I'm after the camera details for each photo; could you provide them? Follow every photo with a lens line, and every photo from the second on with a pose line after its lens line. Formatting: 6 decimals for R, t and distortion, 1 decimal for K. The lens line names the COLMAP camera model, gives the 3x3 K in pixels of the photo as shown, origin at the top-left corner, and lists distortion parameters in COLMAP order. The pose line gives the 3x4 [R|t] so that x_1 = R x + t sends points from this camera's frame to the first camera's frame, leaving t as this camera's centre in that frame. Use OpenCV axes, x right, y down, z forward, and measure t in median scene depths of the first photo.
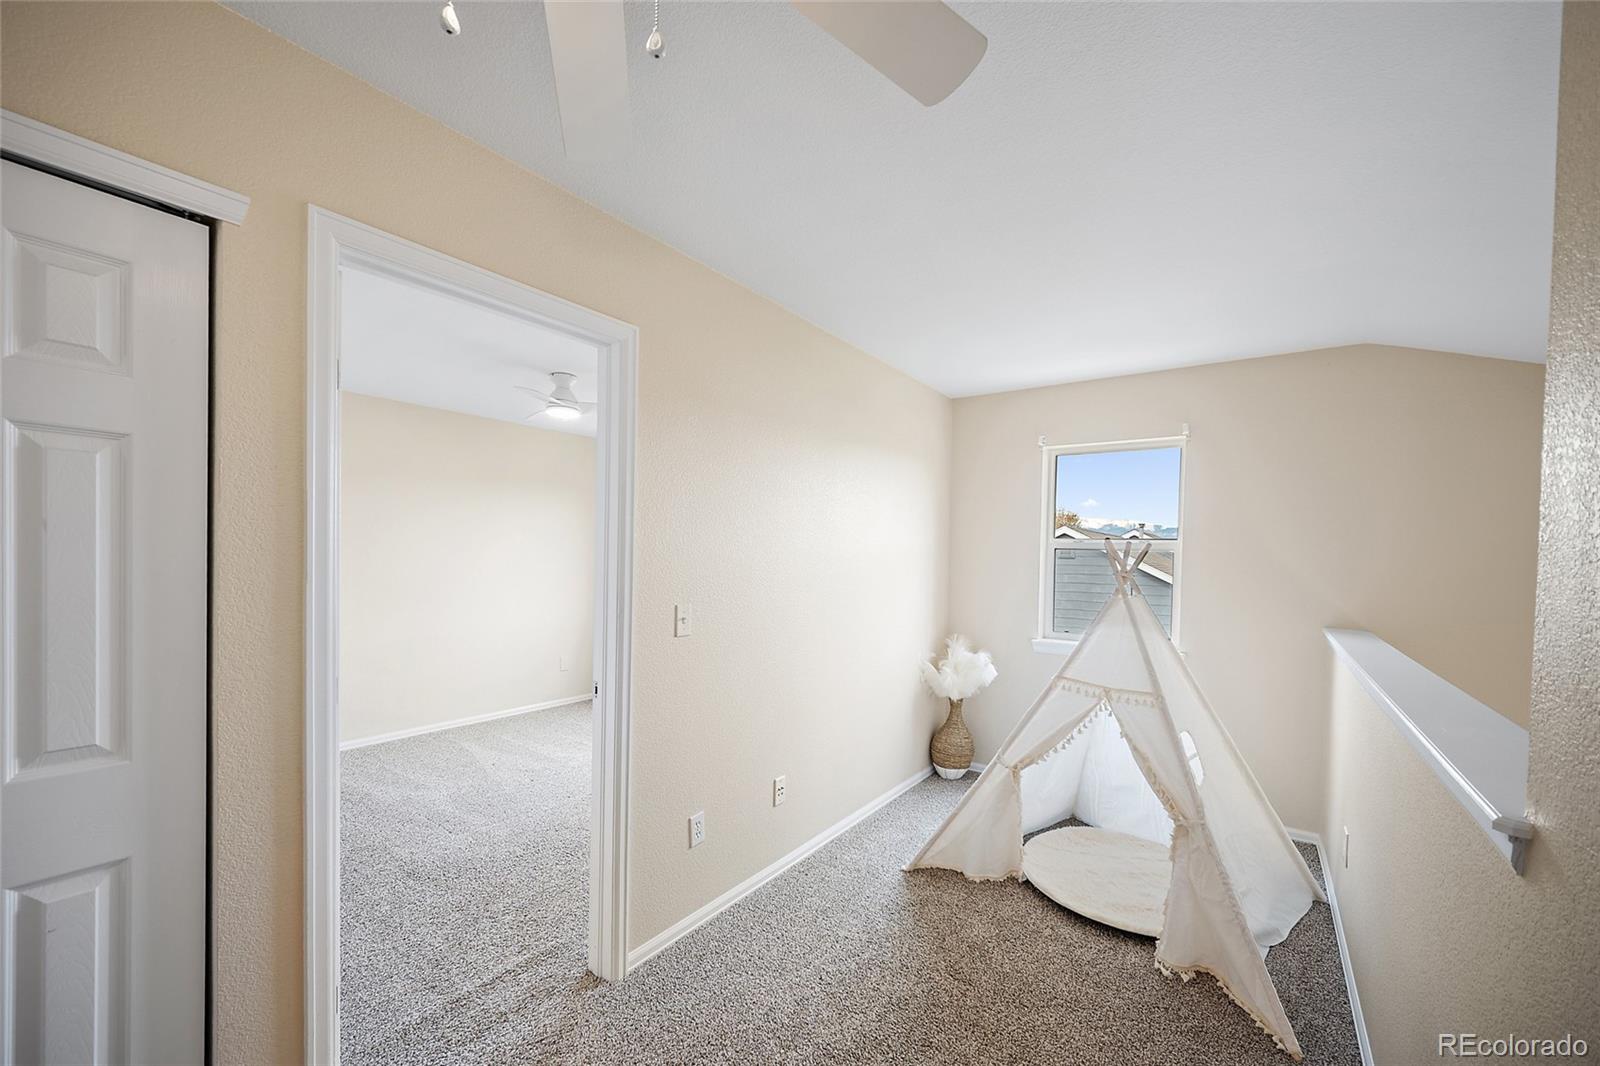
lens RADIAL K [[632.5, 0, 793.0], [0, 632.5, 537.9], [0, 0, 1]] dist [-0.002223, 0.000013]
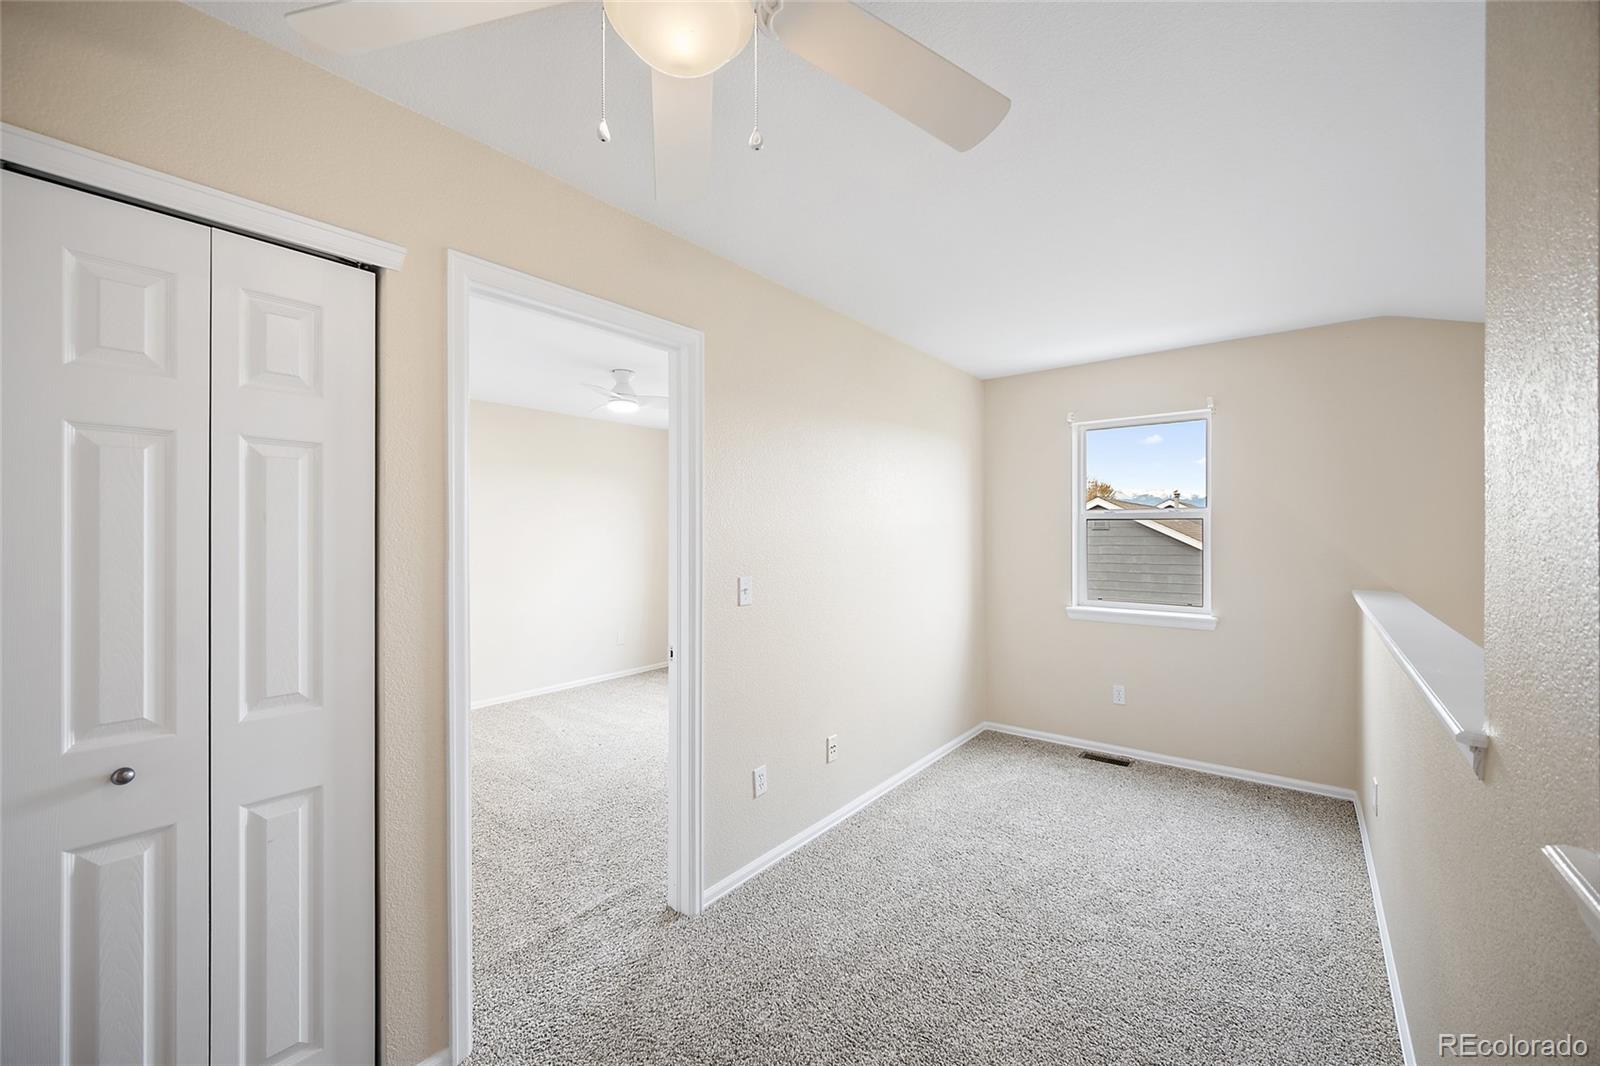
lens RADIAL K [[628.6, 0, 791.7], [0, 628.6, 510.8], [0, 0, 1]] dist [-0.002279, -0.000446]
pose [[0.998467, -0.024152, -0.049808, -0.033490], [0.023694, 0.999672, -0.009770, 0.001723], [0.050027, 0.008575, 0.998711, -0.102449]]
